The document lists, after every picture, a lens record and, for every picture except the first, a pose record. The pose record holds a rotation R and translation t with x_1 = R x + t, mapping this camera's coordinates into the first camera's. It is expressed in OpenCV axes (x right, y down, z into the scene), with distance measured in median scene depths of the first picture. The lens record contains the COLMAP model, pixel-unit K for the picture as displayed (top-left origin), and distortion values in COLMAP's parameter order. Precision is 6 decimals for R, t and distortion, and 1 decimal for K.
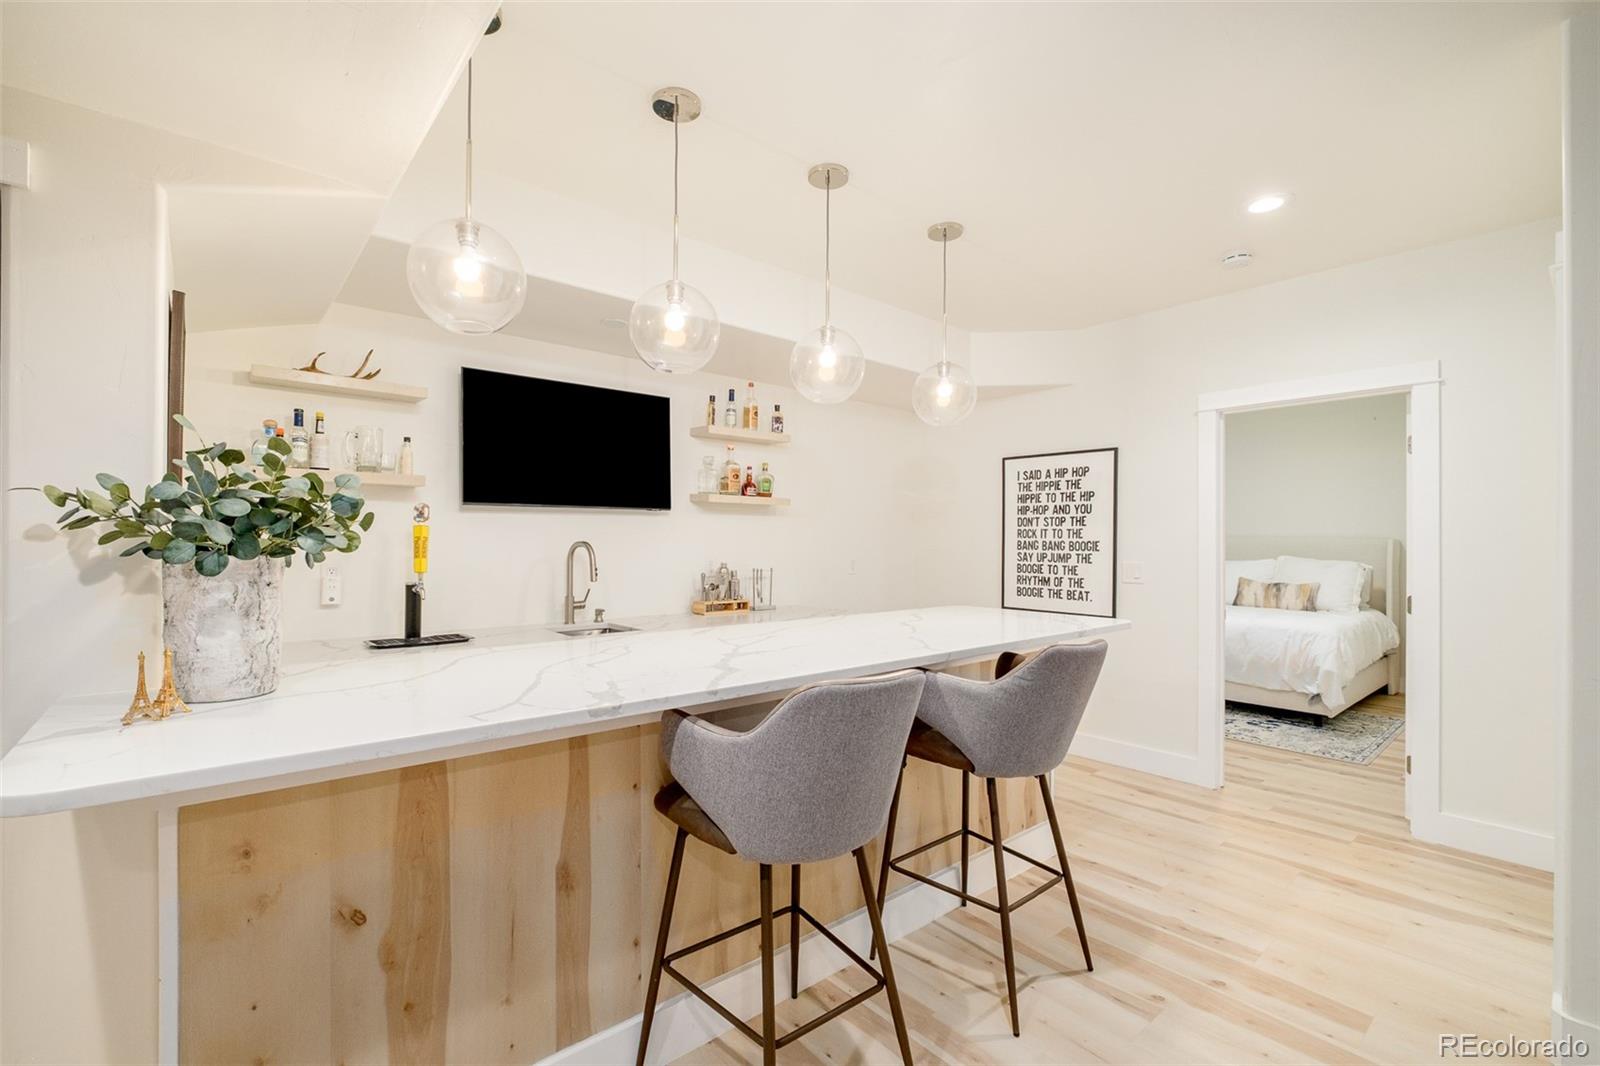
lens RADIAL K [[715.0, 0, 788.6], [0, 715.0, 539.1], [0, 0, 1]] dist [0.001114, 0.000389]
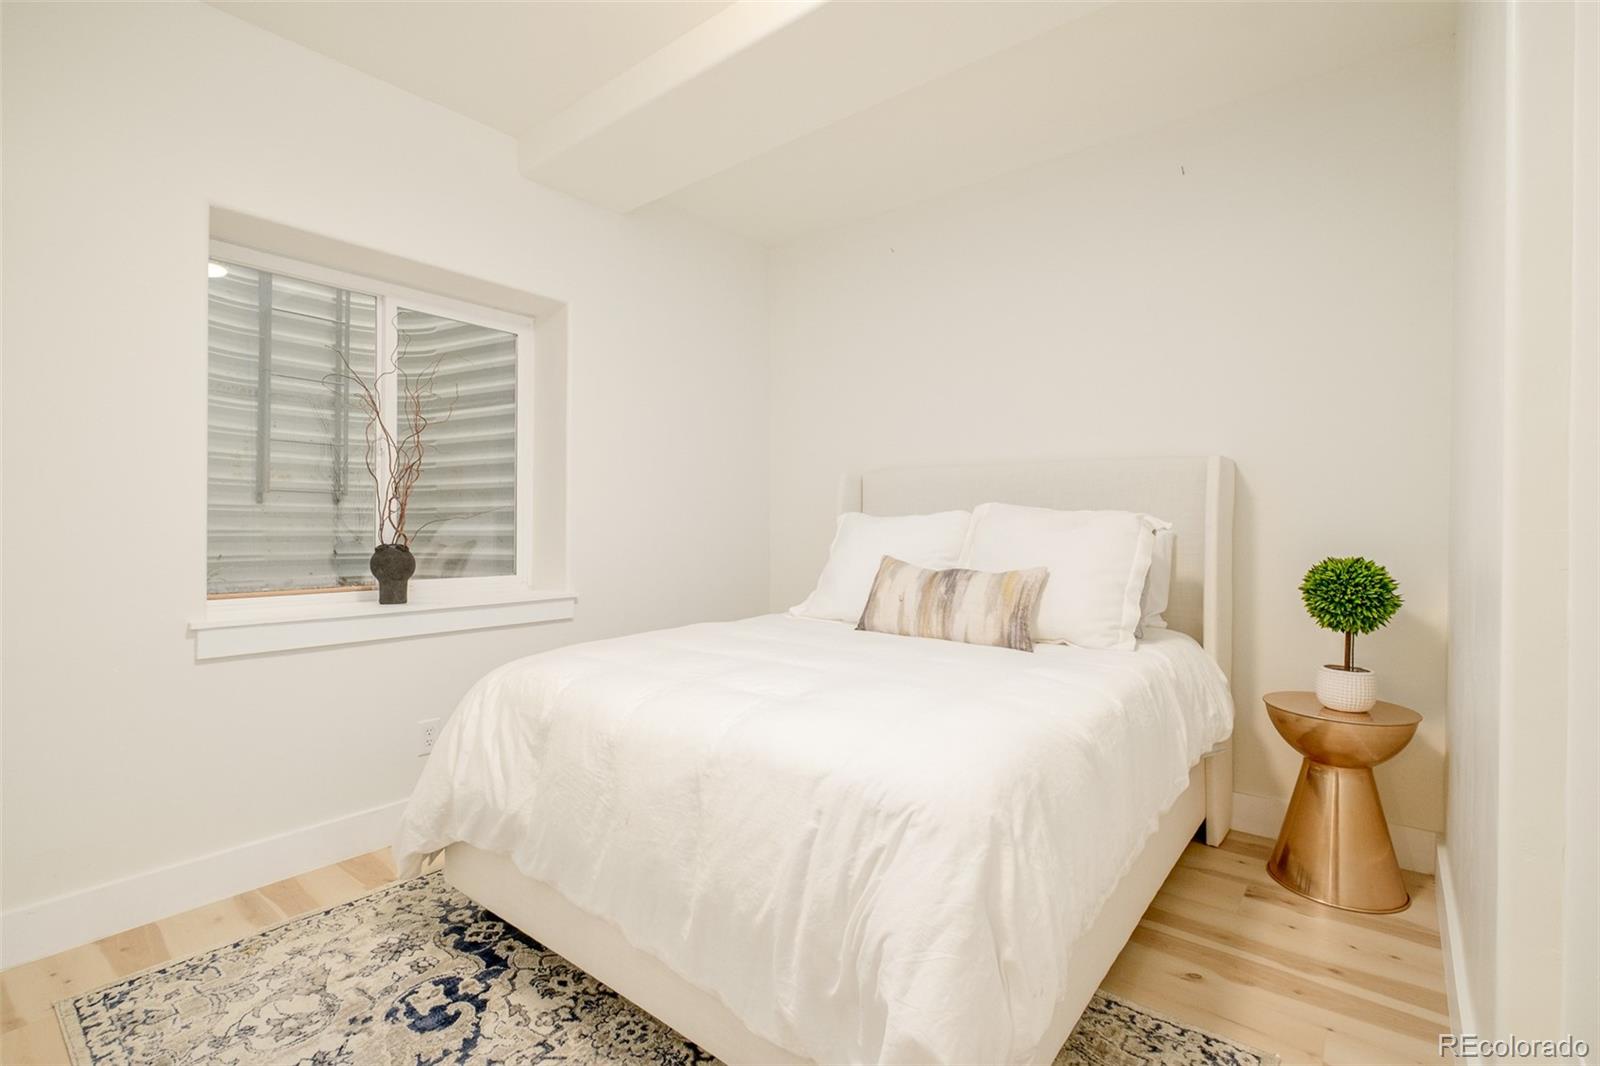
lens RADIAL K [[715.0, 0, 809.5], [0, 715.0, 530.2], [0, 0, 1]] dist [0.001114, 0.000389]
pose [[0.983869, -0.007620, 0.178728, 0.550410], [0.005581, 0.999914, 0.011908, 0.035715], [-0.178804, -0.010718, 0.983826, 0.650267]]
